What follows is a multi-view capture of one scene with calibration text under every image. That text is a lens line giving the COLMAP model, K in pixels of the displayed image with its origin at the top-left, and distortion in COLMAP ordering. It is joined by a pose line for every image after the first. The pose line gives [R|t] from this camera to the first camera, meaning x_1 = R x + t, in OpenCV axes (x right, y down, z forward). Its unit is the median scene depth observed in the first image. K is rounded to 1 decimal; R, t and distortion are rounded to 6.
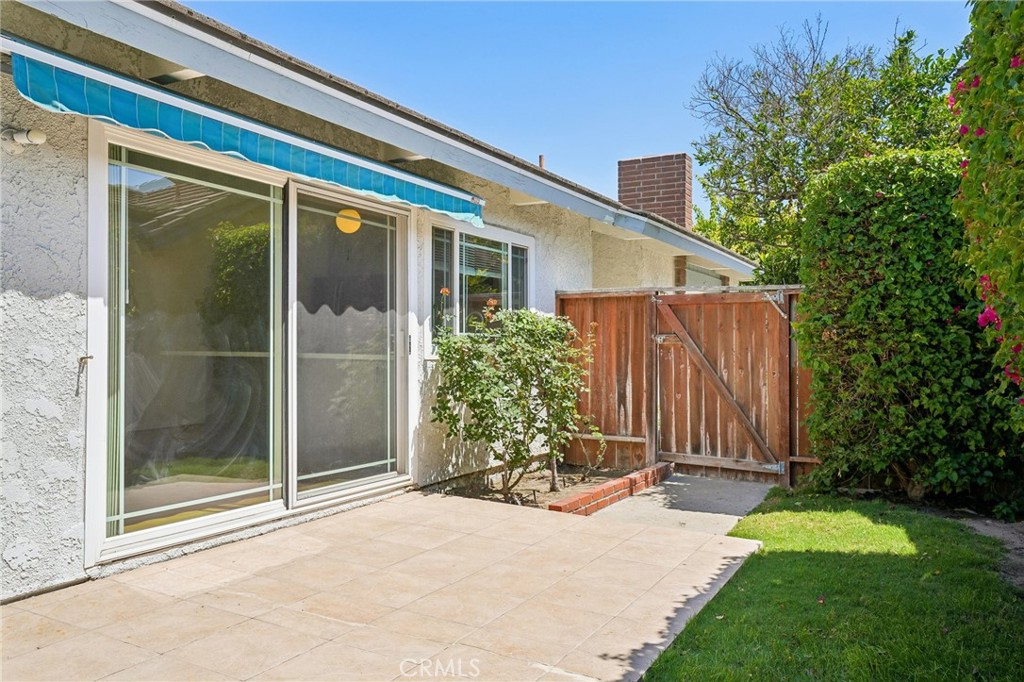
lens RADIAL K [[783.0, 0, 508.3], [0, 783.0, 338.7], [0, 0, 1]] dist [0.007518, 0.003328]
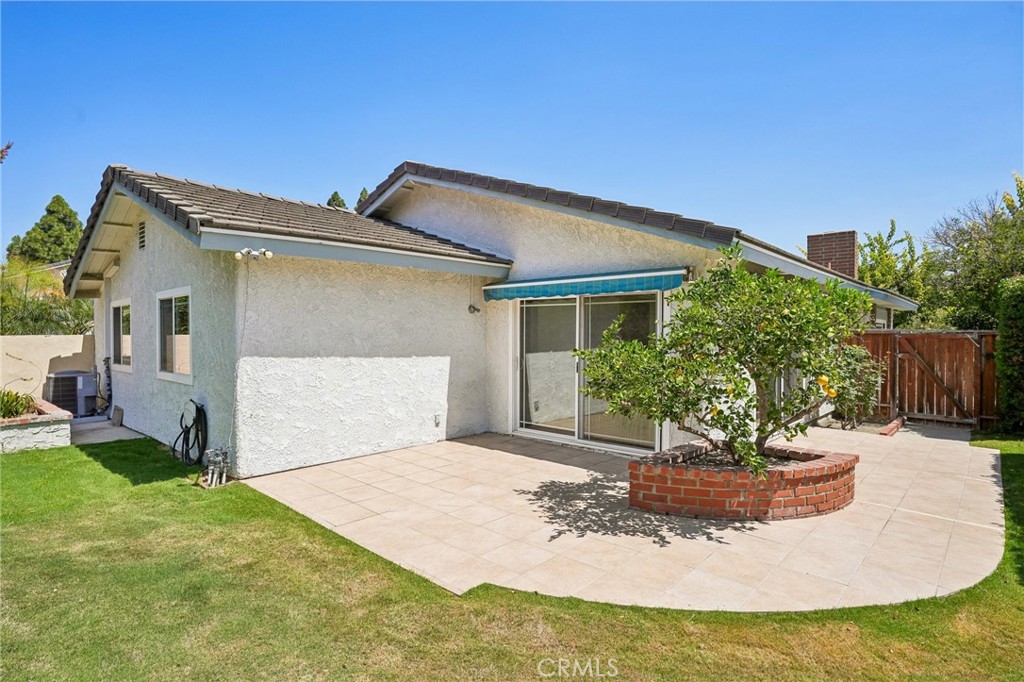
lens RADIAL K [[544.6, 0, 517.4], [0, 544.6, 344.5], [0, 0, 1]] dist [-0.004227, -0.000074]
pose [[0.977750, 0.002587, -0.209758, -0.774086], [0.003659, 0.999561, 0.029387, -0.117177], [0.209742, -0.029500, 0.977312, -0.920049]]
